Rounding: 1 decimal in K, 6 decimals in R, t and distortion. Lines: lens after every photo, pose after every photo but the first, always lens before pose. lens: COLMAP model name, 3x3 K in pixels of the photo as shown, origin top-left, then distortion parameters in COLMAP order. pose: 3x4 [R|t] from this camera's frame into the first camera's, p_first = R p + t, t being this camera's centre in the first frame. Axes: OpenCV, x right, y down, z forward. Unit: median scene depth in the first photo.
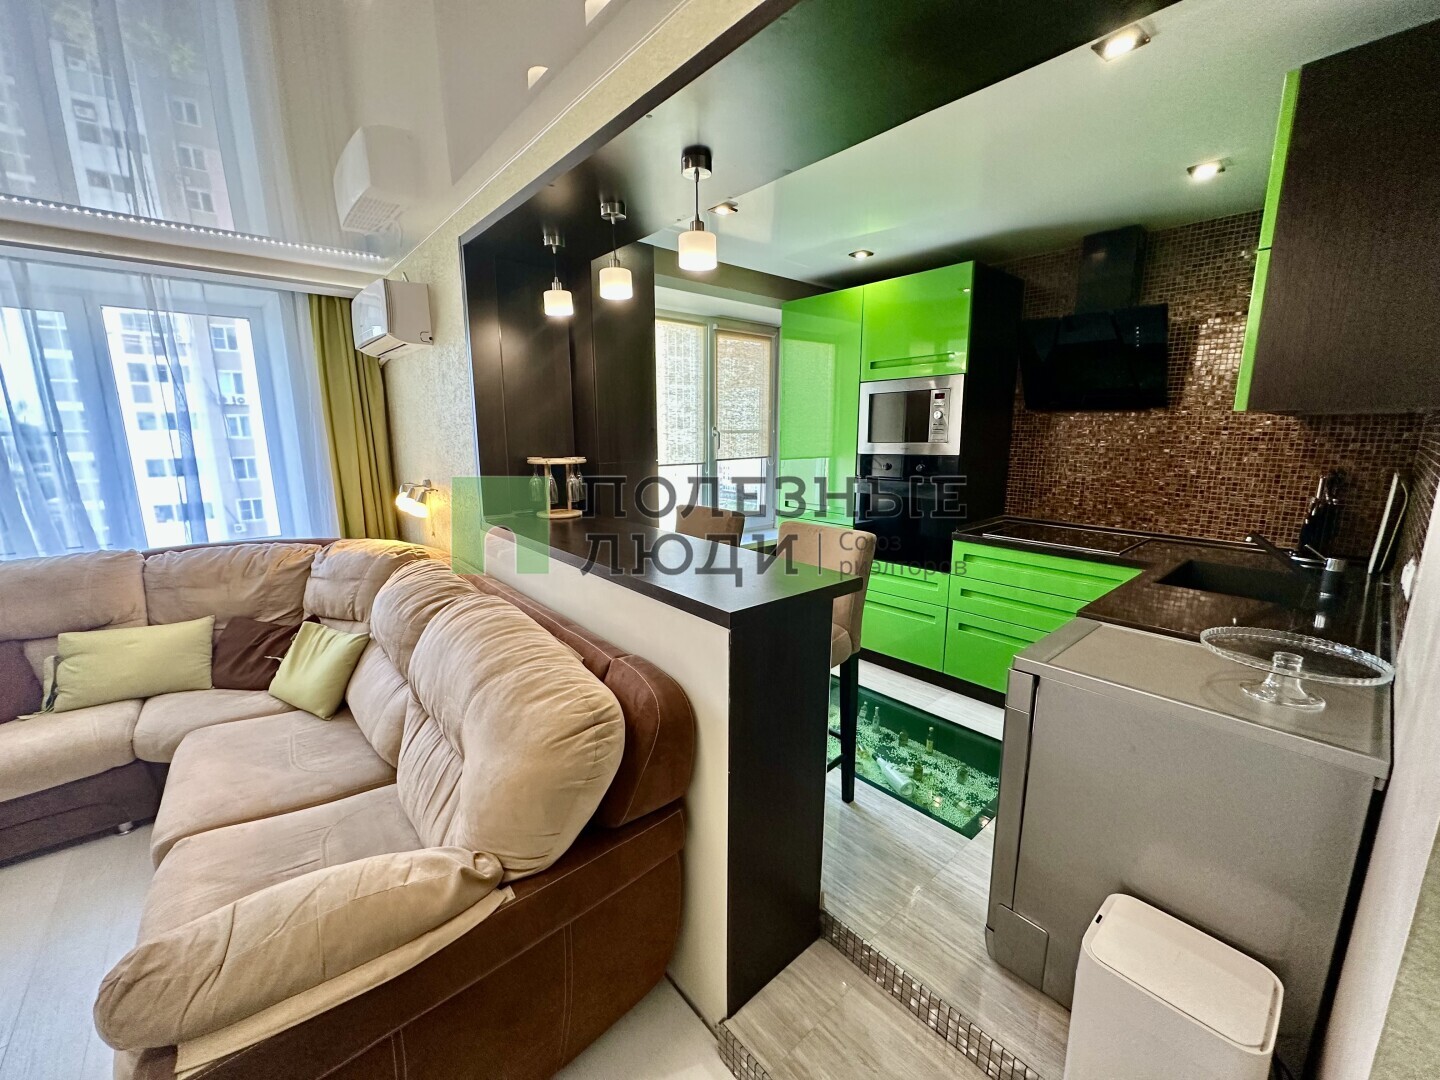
lens RADIAL K [[574.4, 0, 718.2], [0, 574.4, 538.5], [0, 0, 1]] dist [-0.001753, 0.000057]
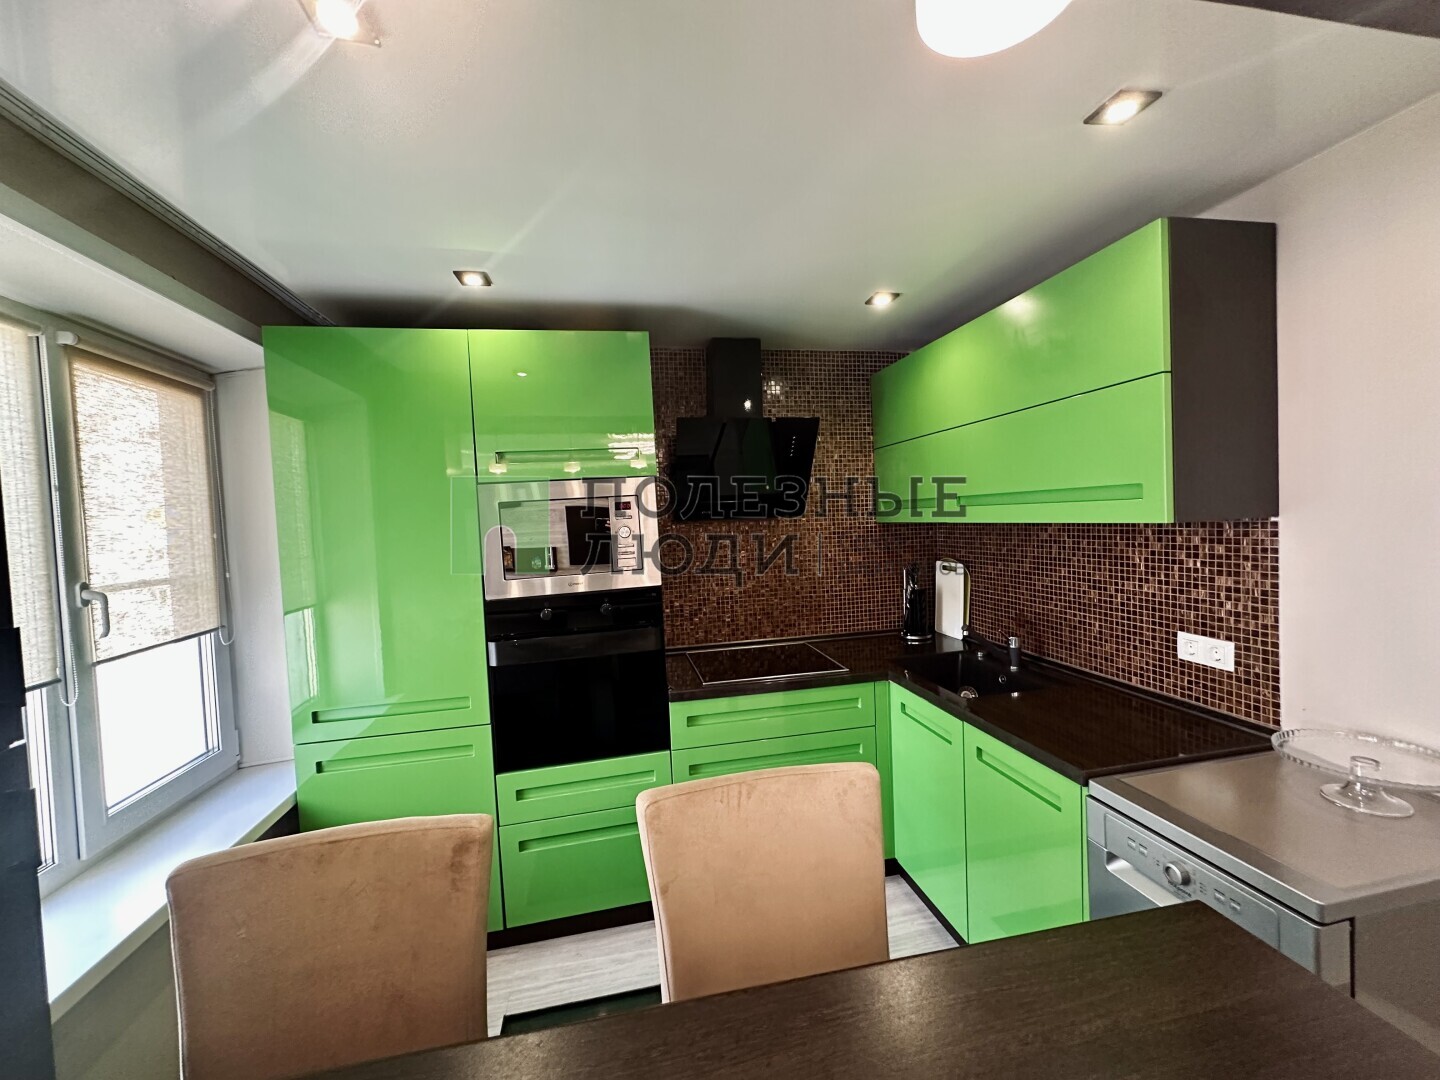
lens RADIAL K [[574.4, 0, 718.2], [0, 574.4, 538.5], [0, 0, 1]] dist [-0.001753, 0.000057]
pose [[0.494703, -0.053706, 0.867401, -0.175742], [0.209732, 0.975966, -0.059188, -0.146999], [-0.843375, 0.211202, 0.494077, 0.579123]]
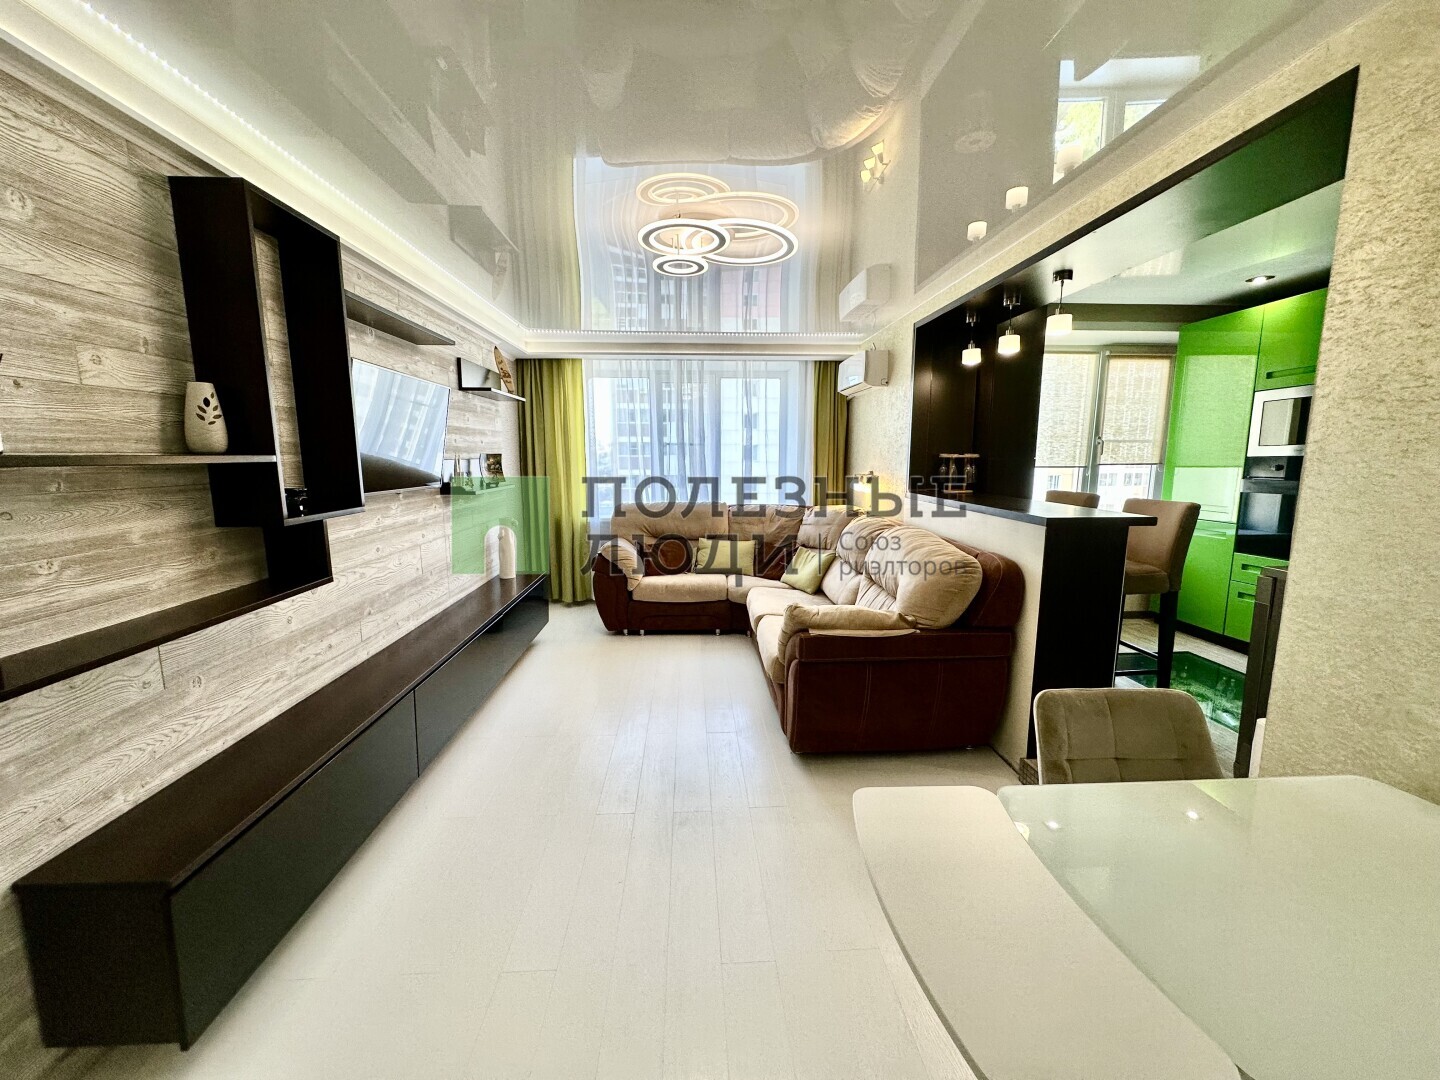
lens RADIAL K [[574.4, 0, 718.2], [0, 574.4, 538.5], [0, 0, 1]] dist [-0.001753, 0.000057]
pose [[0.790270, 0.088871, -0.606281, 0.146880], [-0.115994, 0.993234, -0.005603, 0.153180], [0.601681, 0.074752, 0.795231, -0.541393]]
